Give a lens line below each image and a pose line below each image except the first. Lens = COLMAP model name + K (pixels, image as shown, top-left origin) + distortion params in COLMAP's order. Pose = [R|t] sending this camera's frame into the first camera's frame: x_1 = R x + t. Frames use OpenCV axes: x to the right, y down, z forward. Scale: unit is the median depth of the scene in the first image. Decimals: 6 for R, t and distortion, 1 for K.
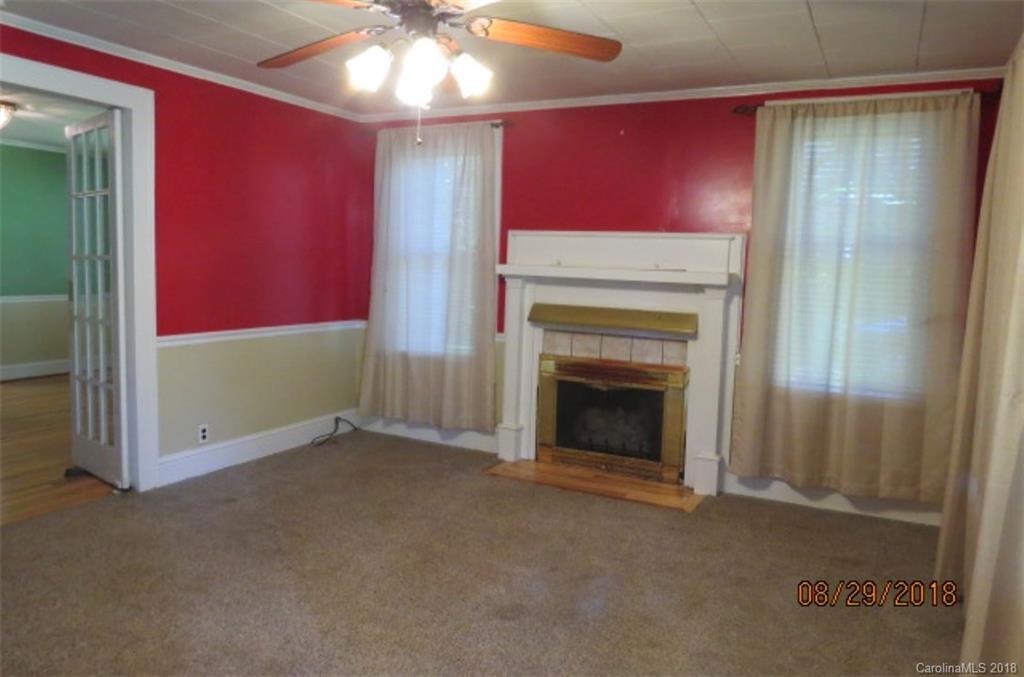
lens RADIAL K [[728.9, 0, 510.4], [0, 728.9, 338.6], [0, 0, 1]] dist [-0.017046, -0.002482]
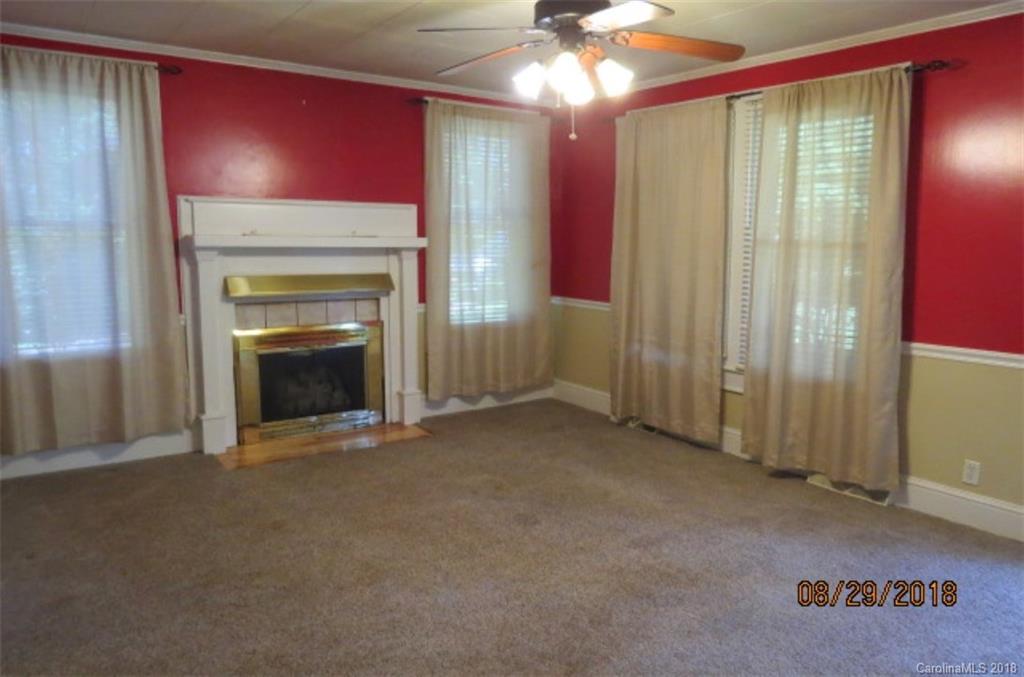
lens RADIAL K [[735.4, 0, 513.4], [0, 735.4, 335.1], [0, 0, 1]] dist [-0.009585, 0.001069]
pose [[0.452152, -0.147446, 0.879669, -0.649662], [0.097371, 0.988507, 0.115640, -0.049200], [-0.886610, 0.033368, 0.461313, 0.266712]]
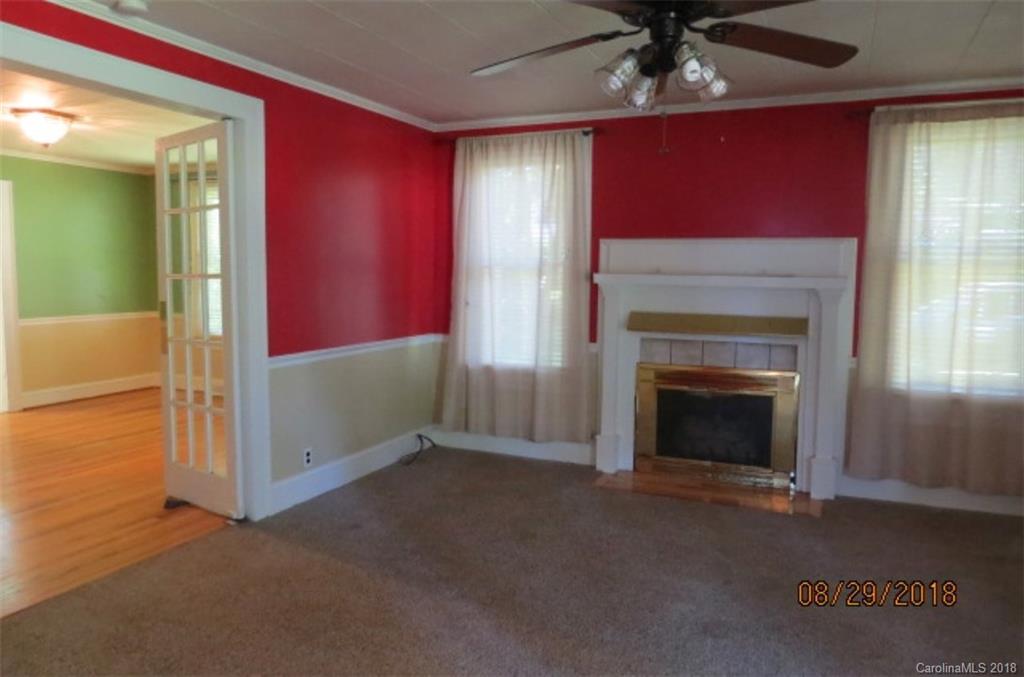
lens RADIAL K [[728.9, 0, 510.4], [0, 728.9, 338.6], [0, 0, 1]] dist [-0.017046, -0.002482]
pose [[0.997744, -0.028497, 0.060792, -0.199494], [0.029141, 0.999528, -0.009737, -0.007857], [-0.060486, 0.011487, 0.998103, 0.024028]]
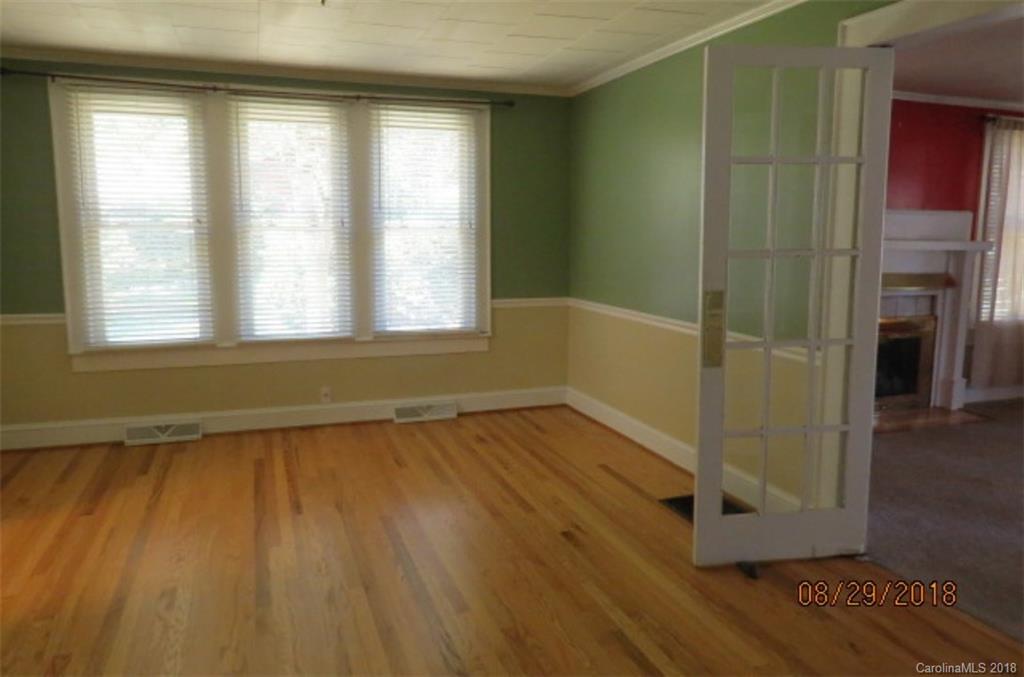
lens RADIAL K [[728.9, 0, 510.4], [0, 728.9, 338.6], [0, 0, 1]] dist [-0.017046, -0.002482]
pose [[0.666857, -0.136981, 0.732487, -1.142286], [0.094742, 0.990568, 0.098991, -0.112072], [-0.739138, 0.003385, 0.673545, 0.658274]]
